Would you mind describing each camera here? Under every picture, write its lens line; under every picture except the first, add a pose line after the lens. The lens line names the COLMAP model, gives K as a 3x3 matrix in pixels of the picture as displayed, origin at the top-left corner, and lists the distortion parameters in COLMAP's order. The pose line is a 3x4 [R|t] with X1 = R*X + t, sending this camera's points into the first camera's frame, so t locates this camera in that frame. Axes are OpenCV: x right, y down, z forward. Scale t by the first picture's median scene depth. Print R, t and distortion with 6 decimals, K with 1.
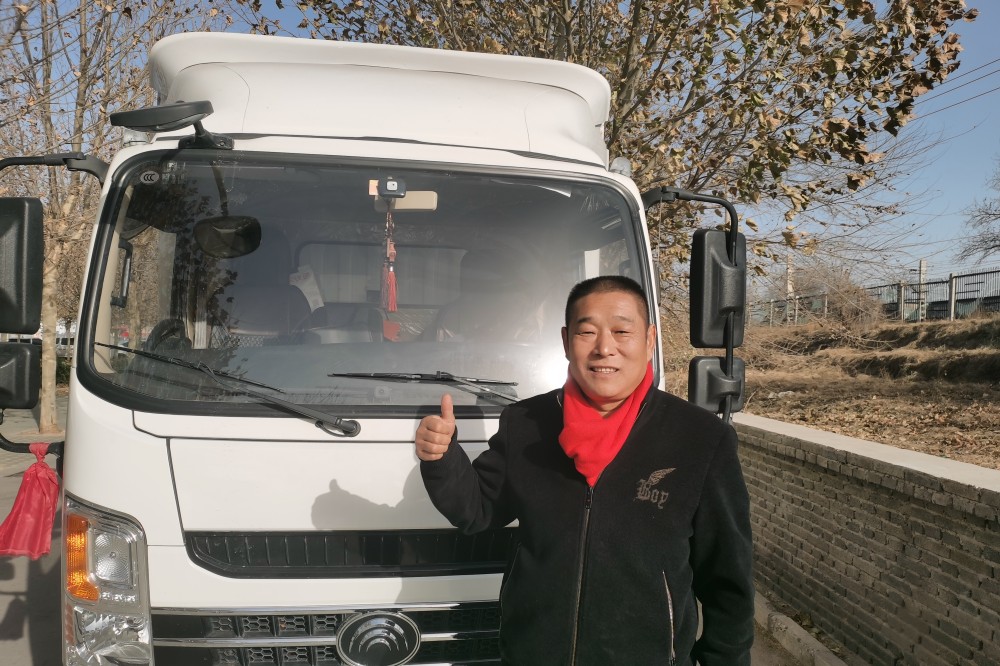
lens RADIAL K [[779.0, 0, 500.0], [0, 779.0, 333.0], [0, 0, 1]] dist [0.076733, -0.088381]
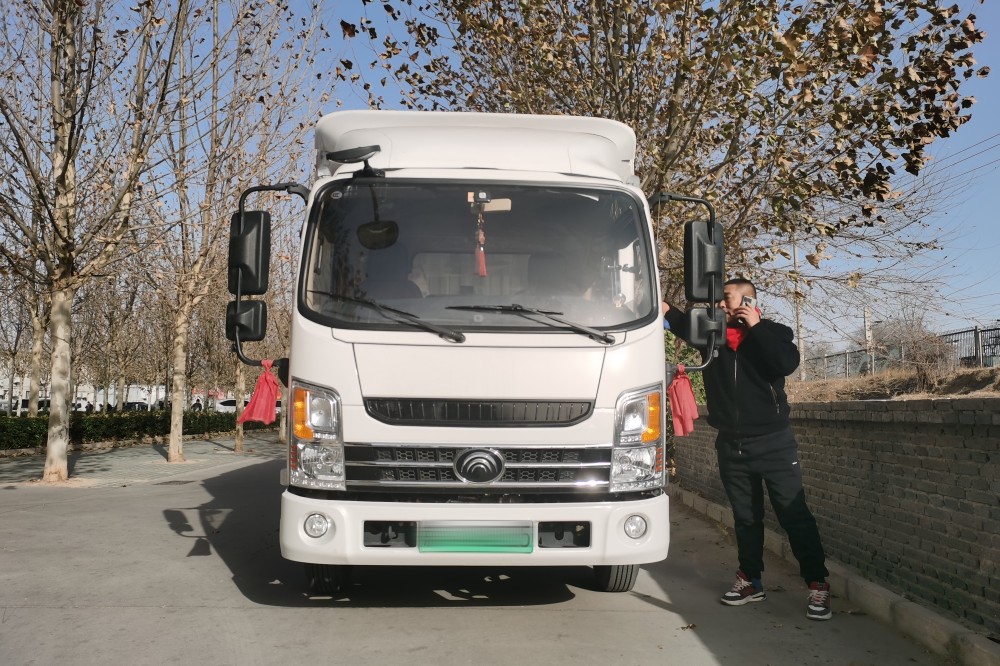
lens RADIAL K [[787.3, 0, 498.6], [0, 787.3, 314.1], [0, 0, 1]] dist [0.034520, -0.008381]
pose [[0.995191, -0.022763, -0.095269, 0.039889], [0.012152, 0.993801, -0.110508, 0.221559], [0.097194, 0.108819, 0.989299, -0.533773]]
